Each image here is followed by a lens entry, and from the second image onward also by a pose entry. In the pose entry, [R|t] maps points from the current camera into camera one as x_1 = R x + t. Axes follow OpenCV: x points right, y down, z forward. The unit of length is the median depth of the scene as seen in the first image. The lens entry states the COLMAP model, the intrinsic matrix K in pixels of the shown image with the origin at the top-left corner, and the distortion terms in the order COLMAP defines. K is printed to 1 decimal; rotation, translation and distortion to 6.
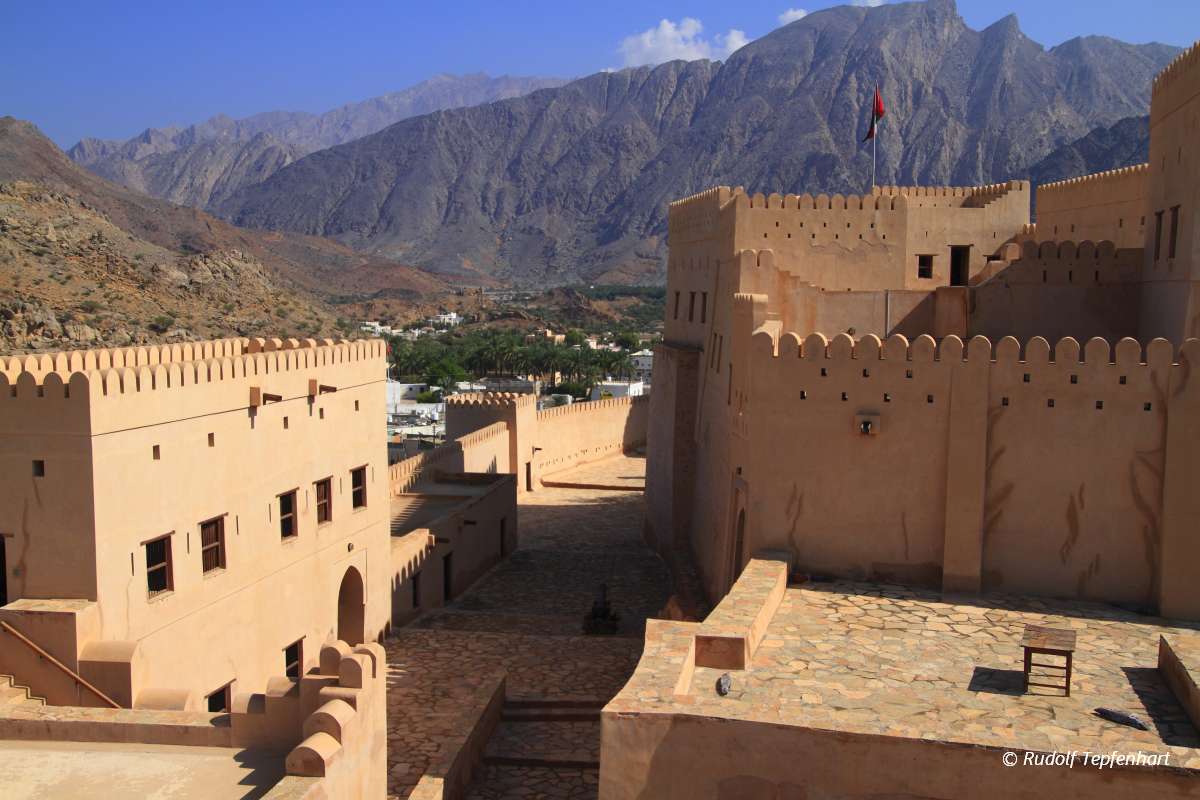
lens RADIAL K [[1246.6, 0, 606.9], [0, 1246.6, 408.5], [0, 0, 1]] dist [-0.009687, 0.000000]
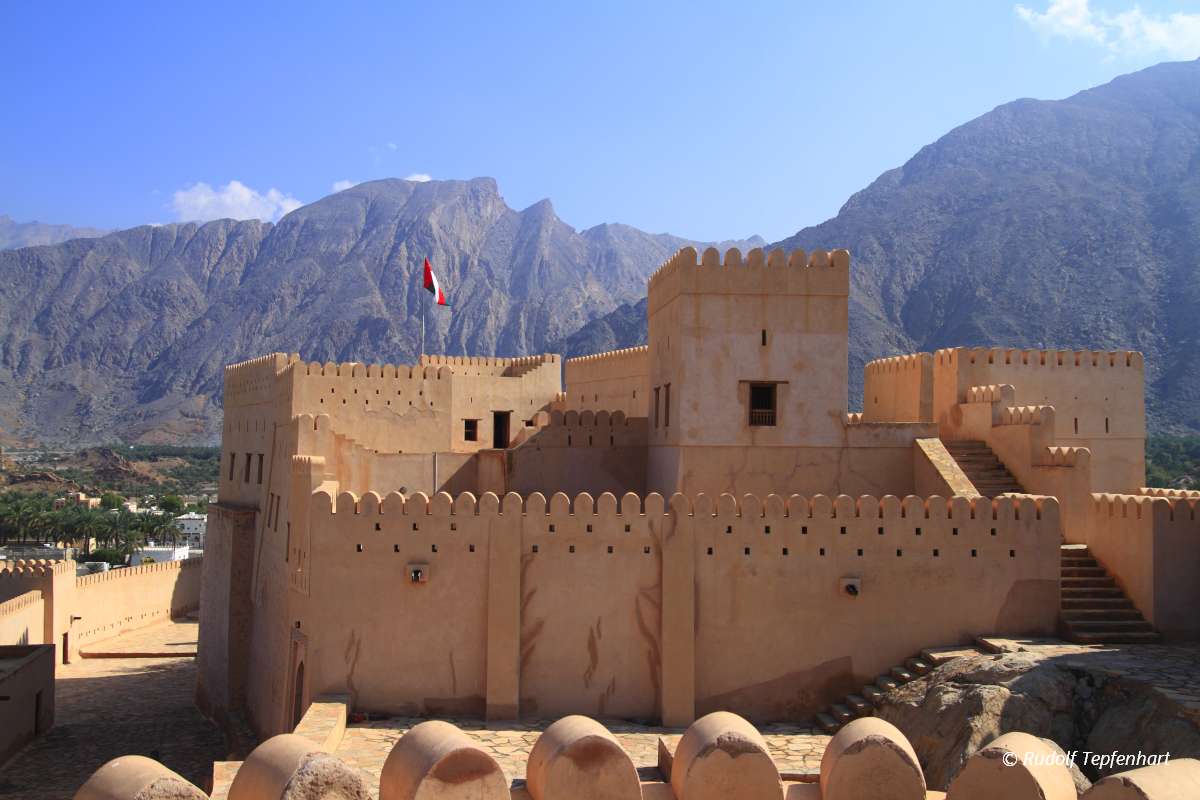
lens RADIAL K [[1246.6, 0, 588.9], [0, 1246.6, 419.8], [0, 0, 1]] dist [-0.009687, 0.000000]
pose [[0.942770, 0.009824, 0.333298, -0.020184], [0.029975, 0.993022, -0.114056, 0.008587], [-0.332093, 0.117519, 0.935897, -0.113604]]
